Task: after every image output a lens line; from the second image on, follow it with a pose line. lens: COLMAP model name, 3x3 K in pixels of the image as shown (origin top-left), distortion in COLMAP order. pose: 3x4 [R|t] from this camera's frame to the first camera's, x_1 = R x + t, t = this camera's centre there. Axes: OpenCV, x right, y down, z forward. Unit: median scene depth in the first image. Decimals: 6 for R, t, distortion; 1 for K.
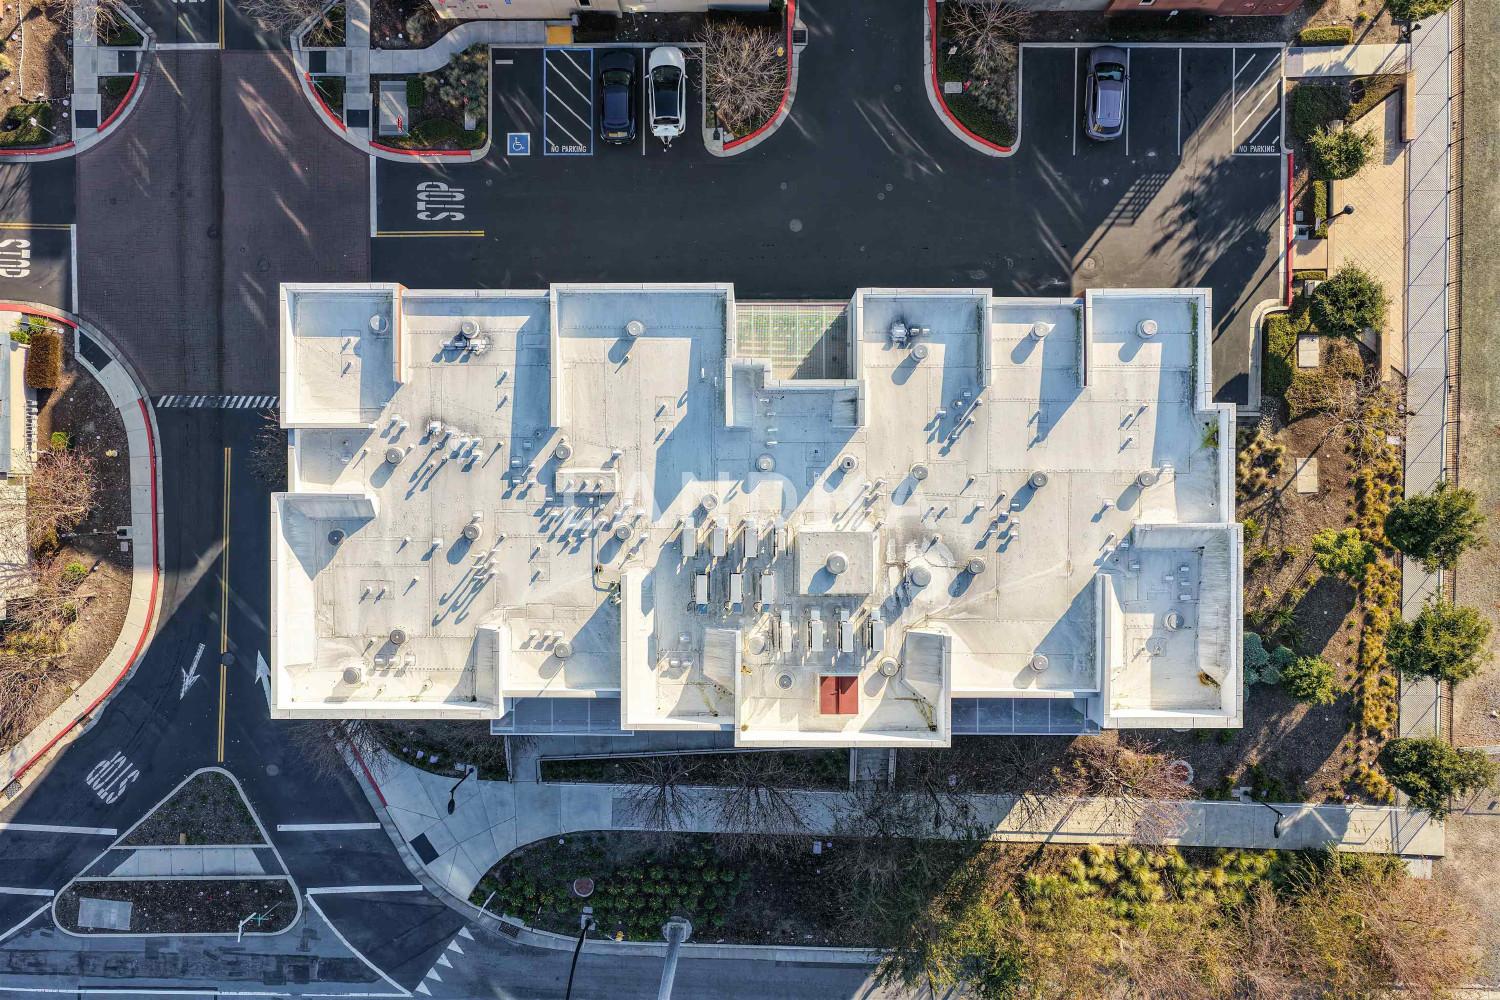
lens RADIAL K [[1260.0, 0, 751.3], [0, 1260.0, 474.3], [0, 0, 1]] dist [-0.013223, -0.004508]
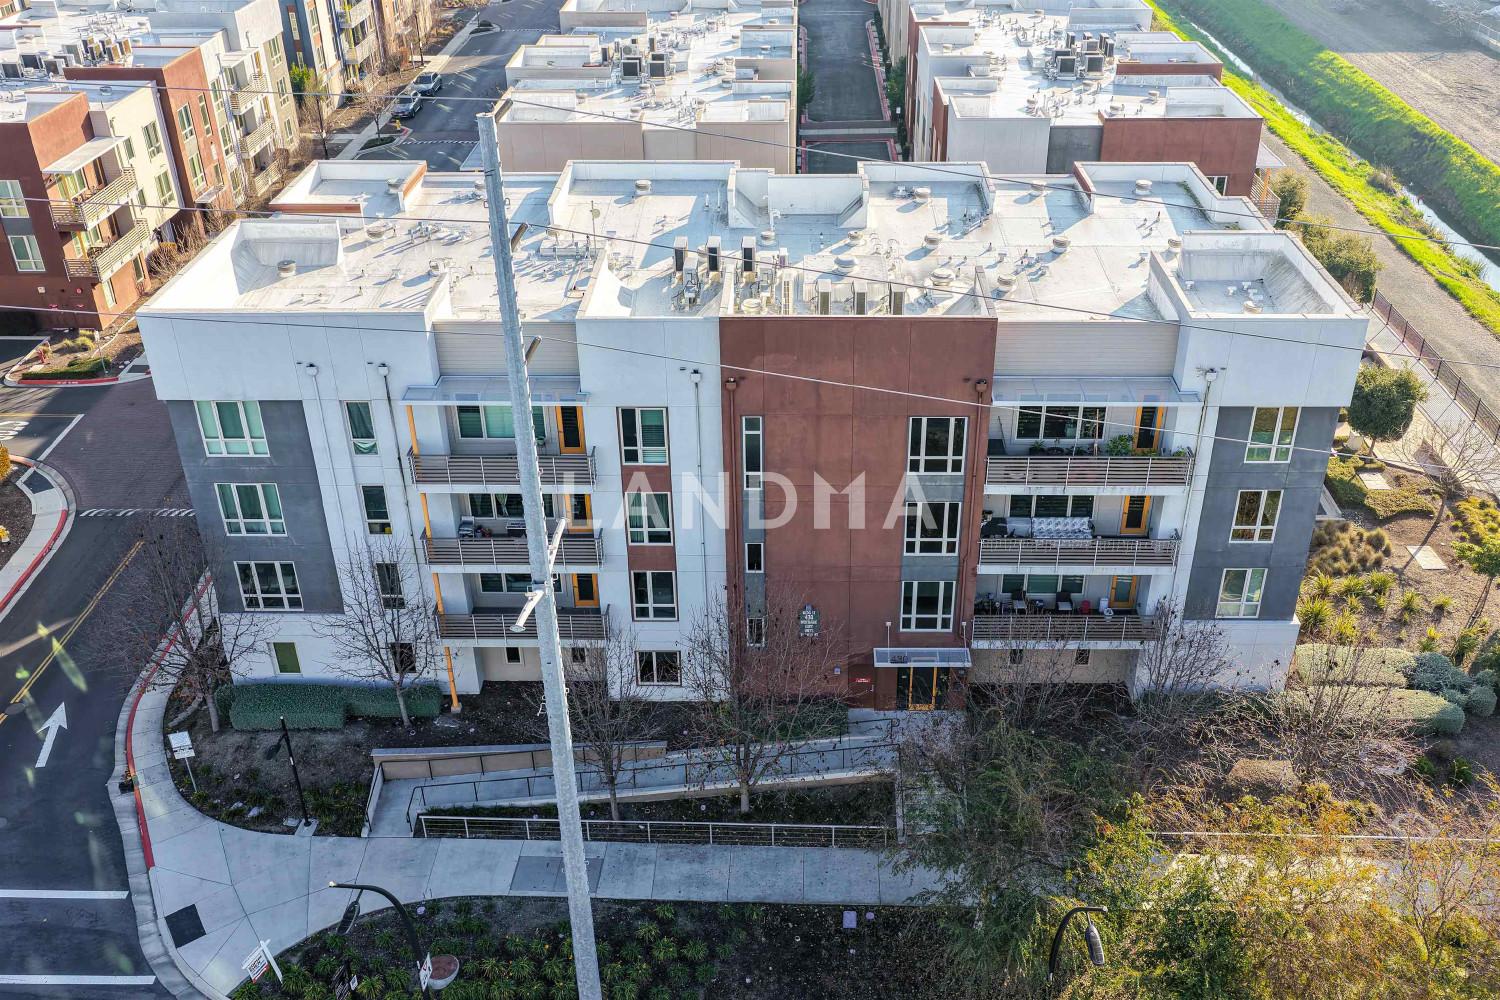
lens RADIAL K [[1350.9, 0, 771.3], [0, 1350.9, 498.6], [0, 0, 1]] dist [0.006169, 0.011494]
pose [[0.999858, 0.007979, -0.014810, 0.023705], [-0.016807, 0.511995, -0.858824, 0.745676], [0.000730, 0.858952, 0.512056, 0.507015]]
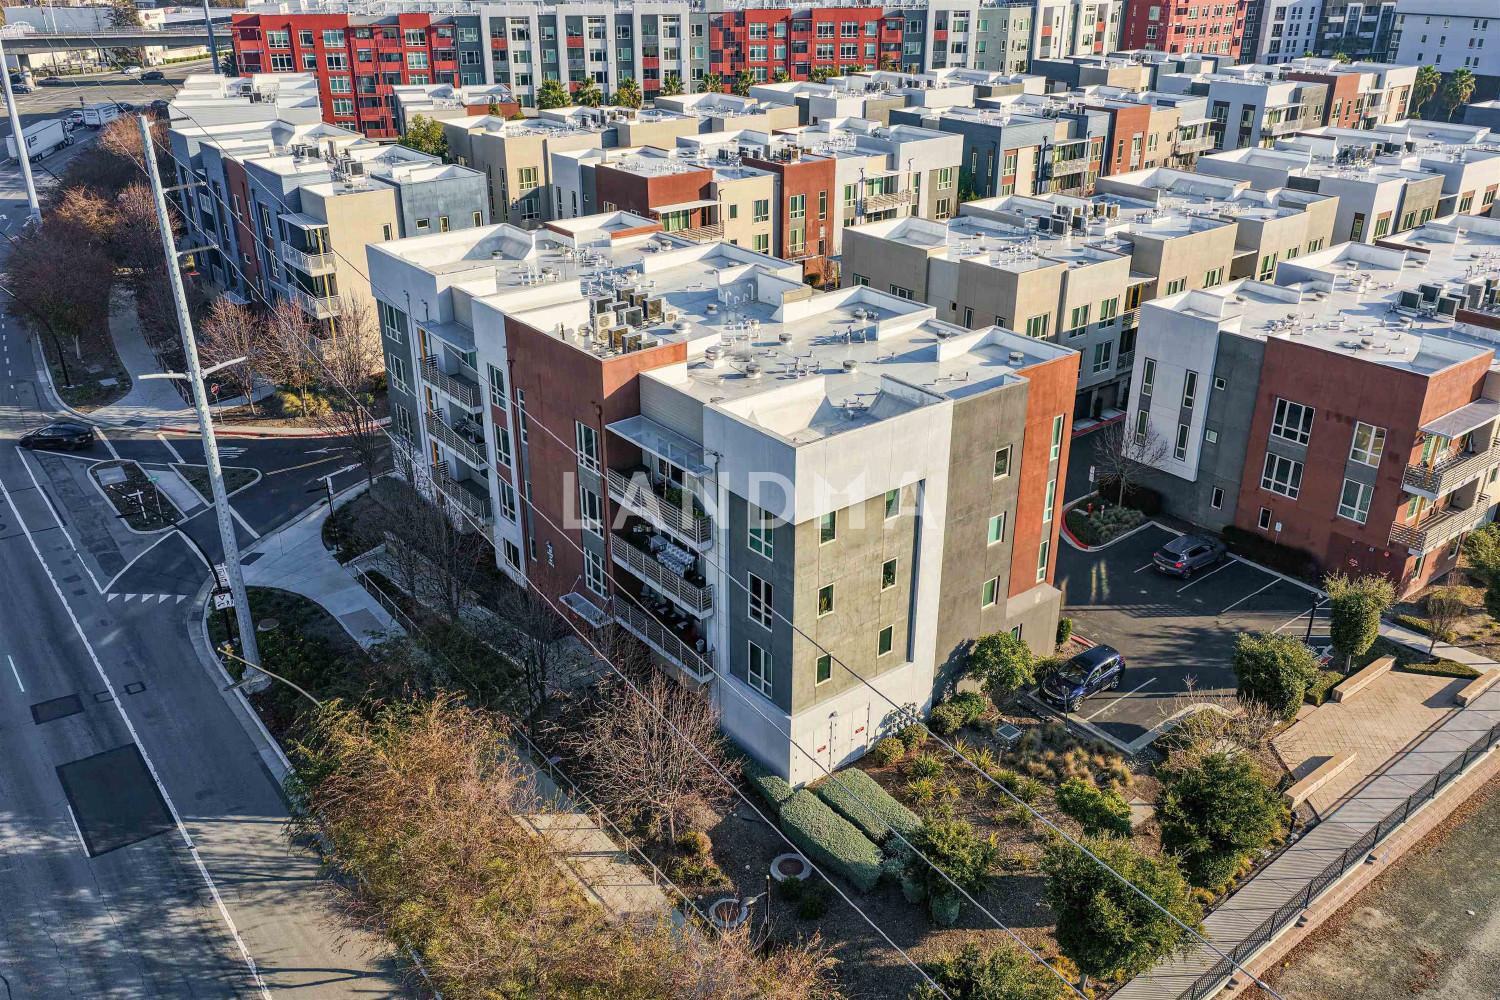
lens RADIAL K [[1223.7, 0, 750.0], [0, 1223.7, 500.0], [0, 0, 1]] dist [0.016284, 0.002175]
pose [[0.620022, 0.335987, -0.709003, 0.755257], [-0.784576, 0.269603, -0.558350, 0.545180], [0.003551, 0.902456, 0.430767, 0.501893]]
